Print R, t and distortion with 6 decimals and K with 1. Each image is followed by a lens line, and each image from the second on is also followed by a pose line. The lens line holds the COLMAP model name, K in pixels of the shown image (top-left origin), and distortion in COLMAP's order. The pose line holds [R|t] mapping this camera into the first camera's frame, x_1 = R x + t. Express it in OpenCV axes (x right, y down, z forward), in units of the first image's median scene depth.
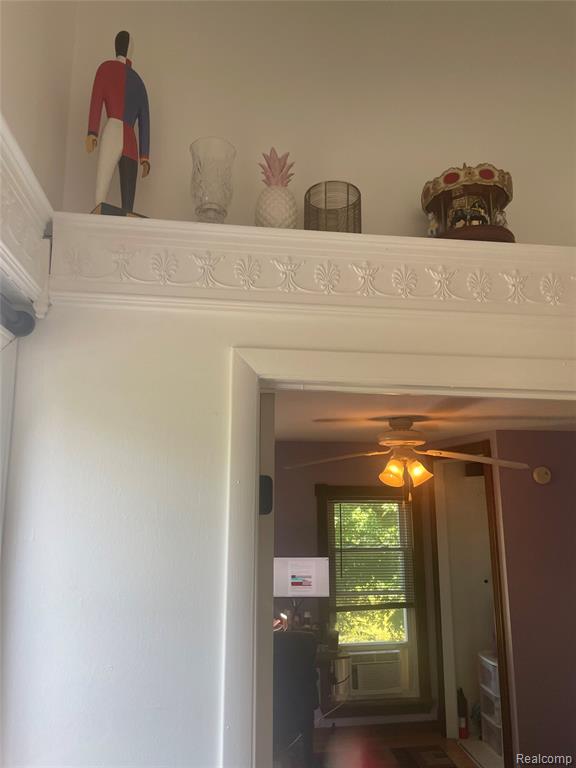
lens RADIAL K [[582.1, 0, 292.8], [0, 582.1, 380.4], [0, 0, 1]] dist [0.077061, -0.091699]
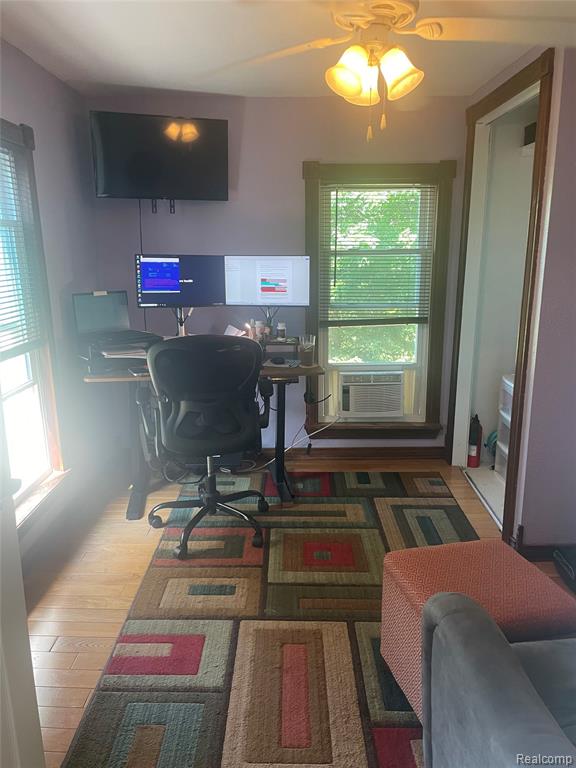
lens RADIAL K [[582.1, 0, 285.0], [0, 582.1, 381.4], [0, 0, 1]] dist [0.077061, -0.091699]
pose [[0.988583, 0.031908, -0.147260, 0.141910], [0.031510, 0.911932, 0.409130, 0.137421], [0.147346, -0.409099, 0.900515, 0.247654]]
